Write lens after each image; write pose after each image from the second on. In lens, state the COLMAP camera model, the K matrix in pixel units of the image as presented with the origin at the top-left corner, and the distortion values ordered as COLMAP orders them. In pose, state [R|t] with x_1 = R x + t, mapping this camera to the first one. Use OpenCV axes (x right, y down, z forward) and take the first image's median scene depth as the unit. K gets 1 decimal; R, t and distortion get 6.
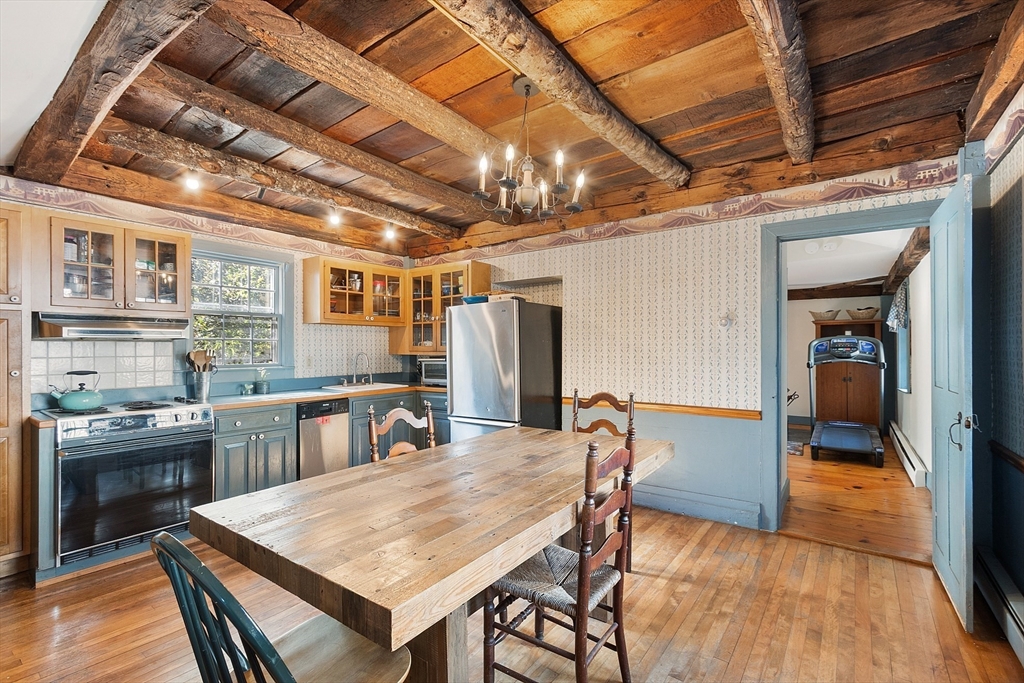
lens RADIAL K [[451.5, 0, 510.0], [0, 451.5, 346.8], [0, 0, 1]] dist [0.004886, -0.000224]
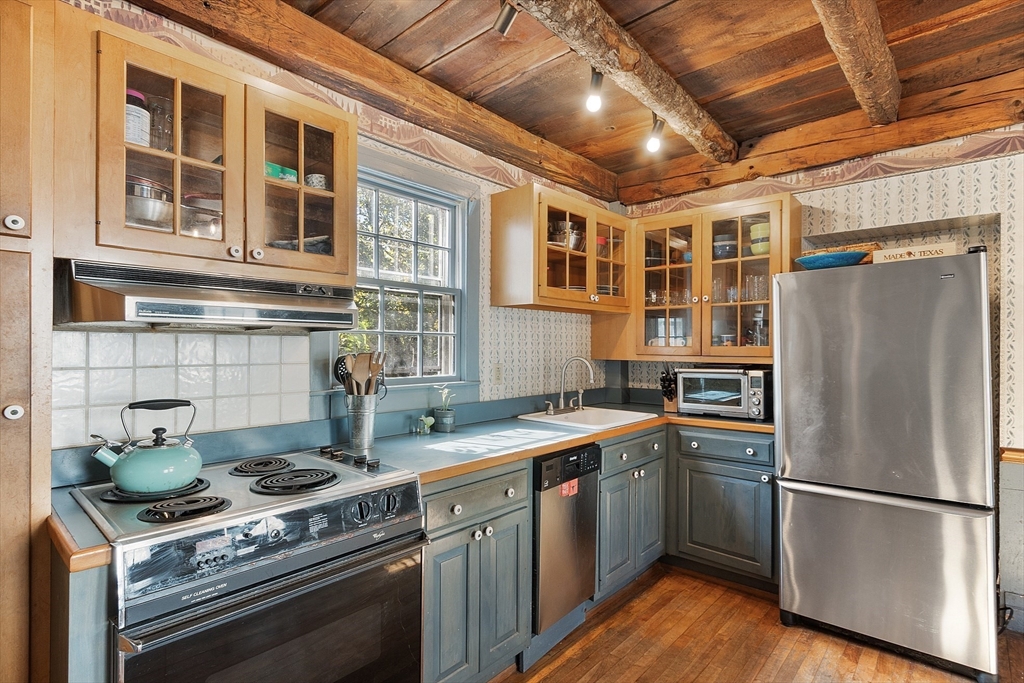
lens RADIAL K [[498.7, 0, 512.1], [0, 498.7, 345.3], [0, 0, 1]] dist [-0.002388, 0.000285]
pose [[0.996964, 0.006053, -0.077634, -0.464983], [-0.006161, 0.999980, -0.001158, -0.001041], [0.077626, 0.001633, 0.996981, 0.448028]]
